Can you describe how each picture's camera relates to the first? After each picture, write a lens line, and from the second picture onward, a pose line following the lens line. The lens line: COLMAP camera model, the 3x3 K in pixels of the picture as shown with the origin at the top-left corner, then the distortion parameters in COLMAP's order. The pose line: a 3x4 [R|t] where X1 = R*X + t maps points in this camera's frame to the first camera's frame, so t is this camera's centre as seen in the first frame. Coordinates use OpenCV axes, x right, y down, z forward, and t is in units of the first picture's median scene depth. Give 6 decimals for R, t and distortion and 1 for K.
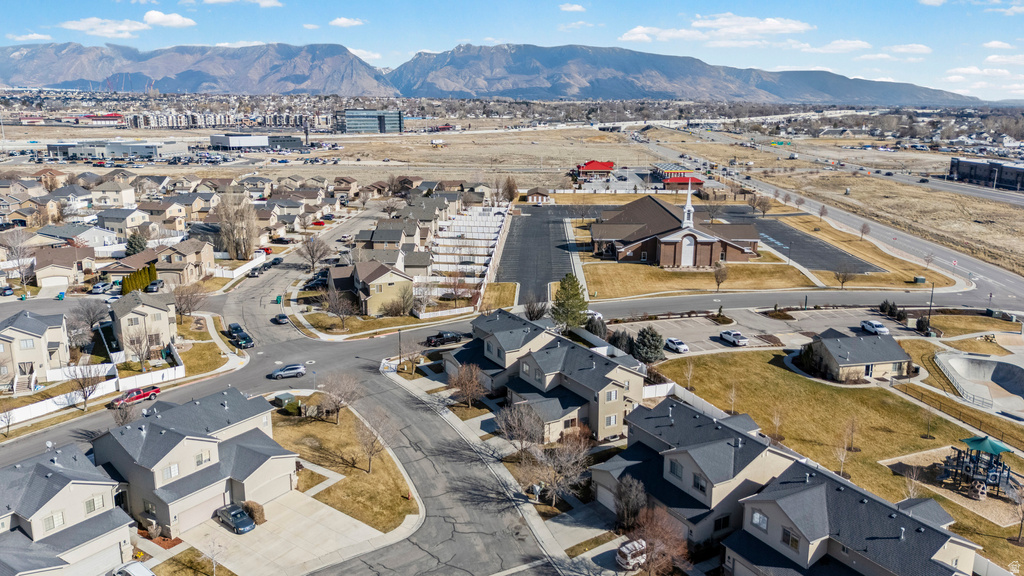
lens RADIAL K [[762.3, 0, 509.9], [0, 762.3, 293.5], [0, 0, 1]] dist [0.075798, -0.056595]
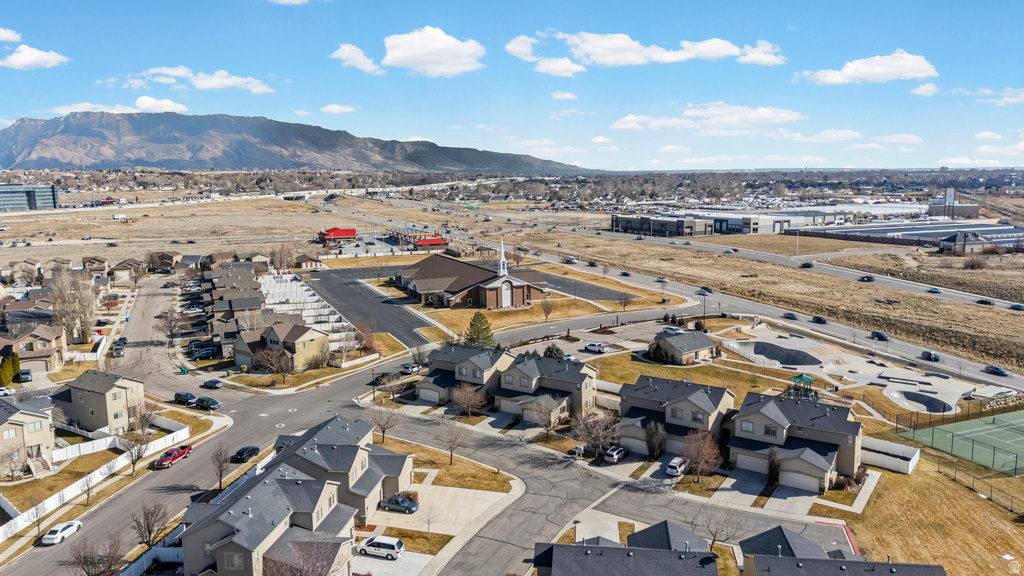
lens RADIAL K [[762.3, 0, 508.3], [0, 762.3, 281.6], [0, 0, 1]] dist [0.075798, -0.056595]
pose [[0.900101, -0.076328, 0.428944, -0.282379], [0.119065, 0.990151, -0.073655, 0.014902], [-0.419097, 0.117369, 0.900323, -0.108779]]
